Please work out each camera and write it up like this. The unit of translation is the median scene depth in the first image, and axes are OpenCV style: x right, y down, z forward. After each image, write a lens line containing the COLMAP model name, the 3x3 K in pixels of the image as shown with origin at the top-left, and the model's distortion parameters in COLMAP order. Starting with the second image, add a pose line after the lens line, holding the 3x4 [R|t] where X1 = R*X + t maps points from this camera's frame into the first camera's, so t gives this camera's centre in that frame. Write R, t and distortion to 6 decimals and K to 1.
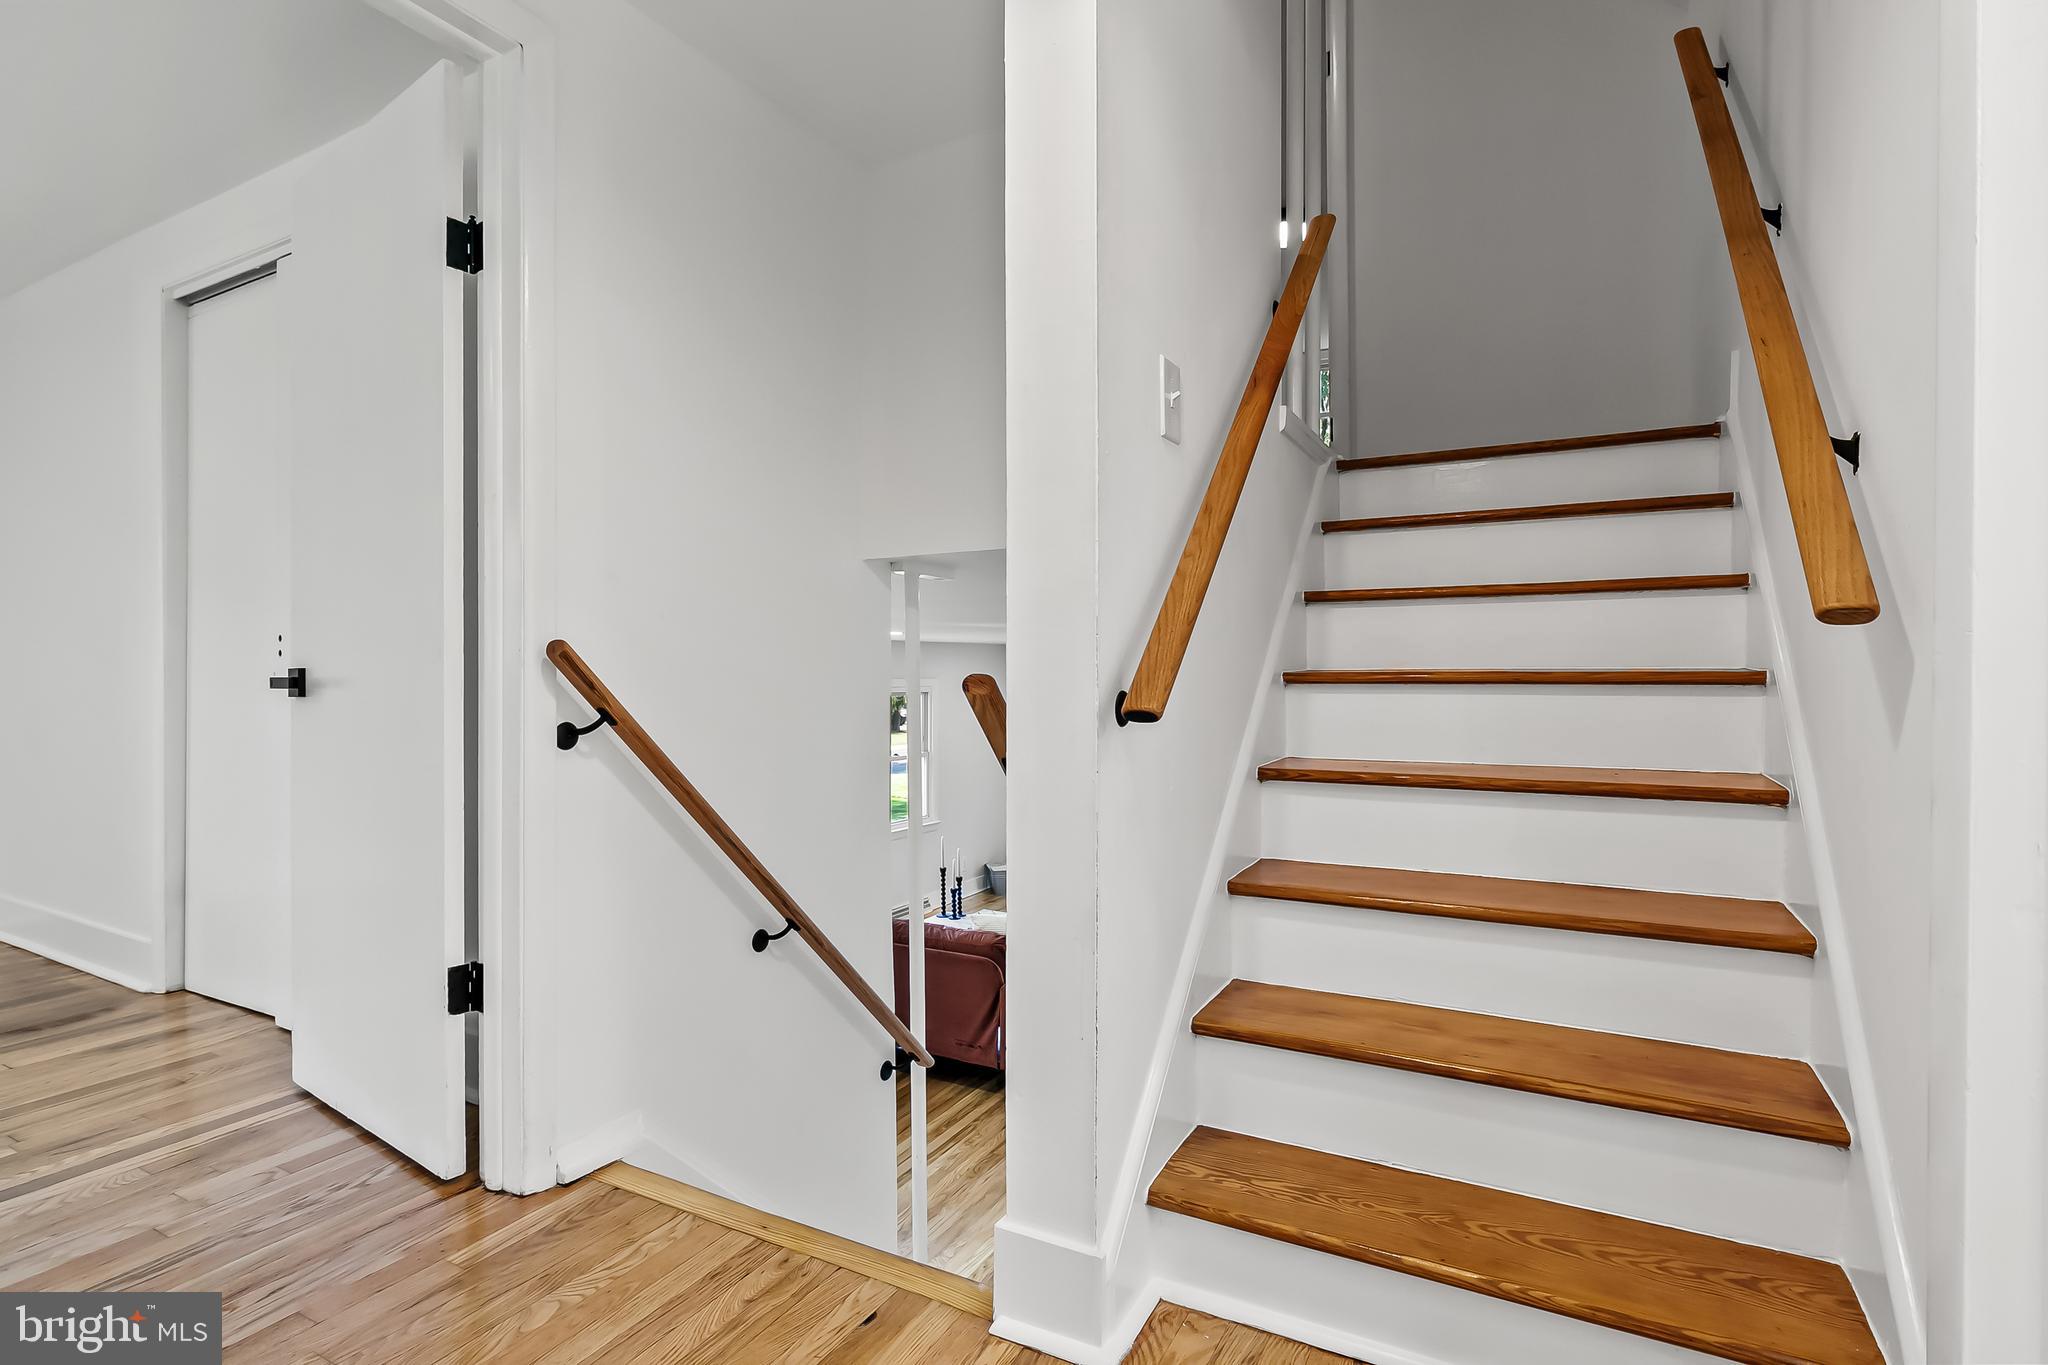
lens RADIAL K [[991.0, 0, 1024.0], [0, 991.0, 682.5], [0, 0, 1]] dist [0.001285, 0.000258]
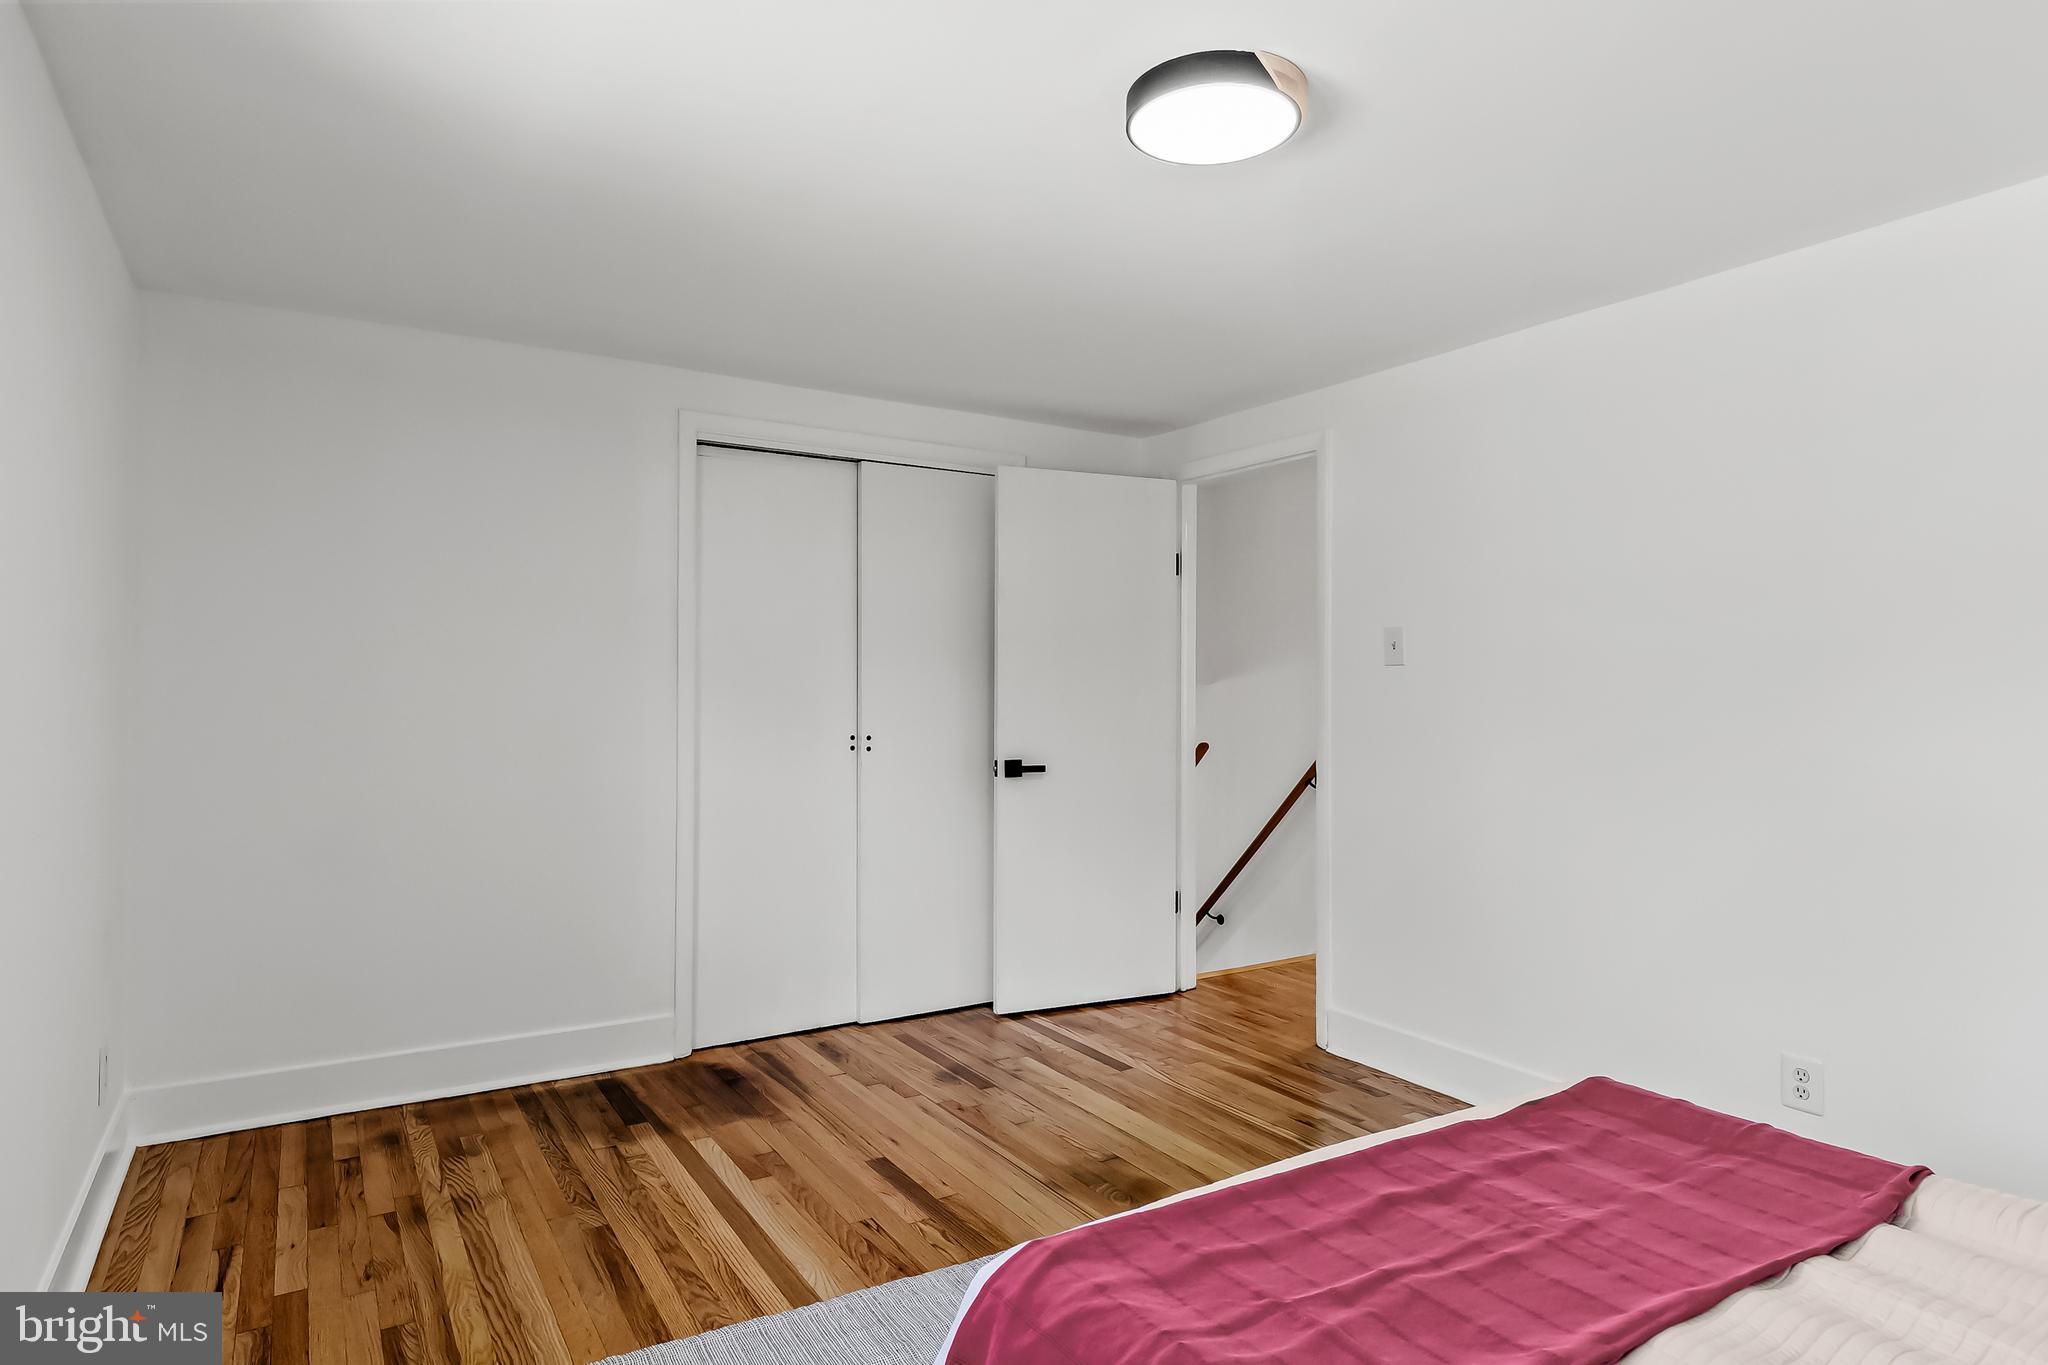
lens RADIAL K [[1124.7, 0, 1024.0], [0, 1124.7, 682.5], [0, 0, 1]] dist [-0.001840, -0.000417]
pose [[0.491708, 0.011729, 0.870681, -2.724890], [-0.001830, 0.999921, -0.012437, -0.138441], [-0.870758, 0.004522, 0.491691, 0.066858]]
